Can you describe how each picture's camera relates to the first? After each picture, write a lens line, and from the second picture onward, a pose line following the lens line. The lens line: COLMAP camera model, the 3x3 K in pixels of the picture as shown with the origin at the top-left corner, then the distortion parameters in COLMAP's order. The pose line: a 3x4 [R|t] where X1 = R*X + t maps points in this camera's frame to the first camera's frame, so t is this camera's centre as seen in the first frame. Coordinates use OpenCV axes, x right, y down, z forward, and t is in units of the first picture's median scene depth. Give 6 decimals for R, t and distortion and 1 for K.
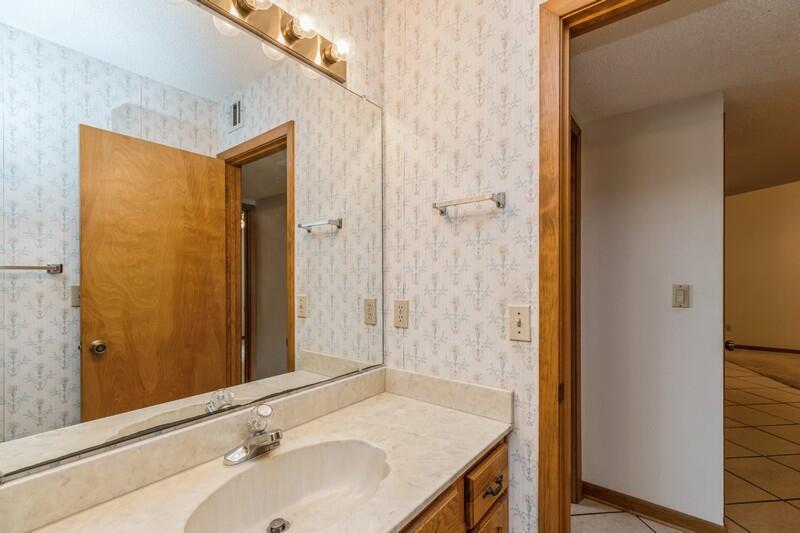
lens RADIAL K [[365.2, 0, 407.6], [0, 365.2, 272.6], [0, 0, 1]] dist [0.003216, -0.000021]
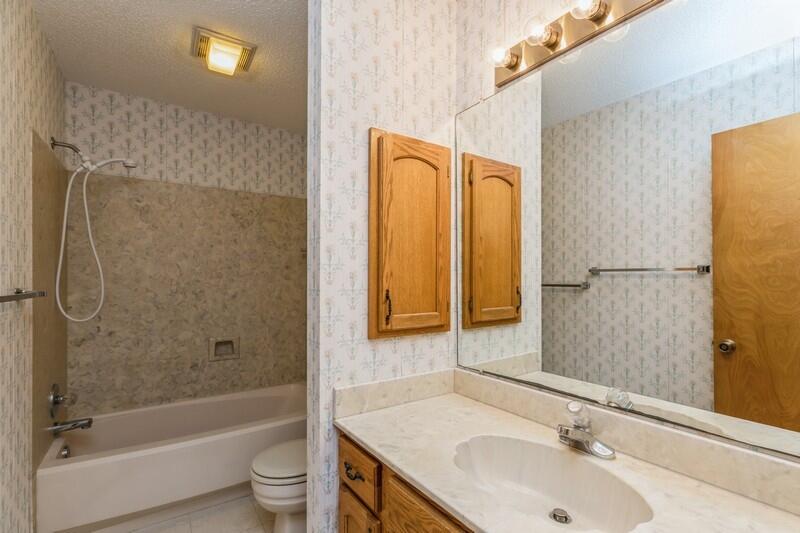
lens RADIAL K [[373.9, 0, 401.1], [0, 373.9, 267.7], [0, 0, 1]] dist [-0.010867, -0.000297]
pose [[-0.295741, -0.019737, -0.955064, 0.420945], [0.007933, 0.999701, -0.023116, 0.003001], [0.955235, -0.014413, -0.295496, 0.465335]]
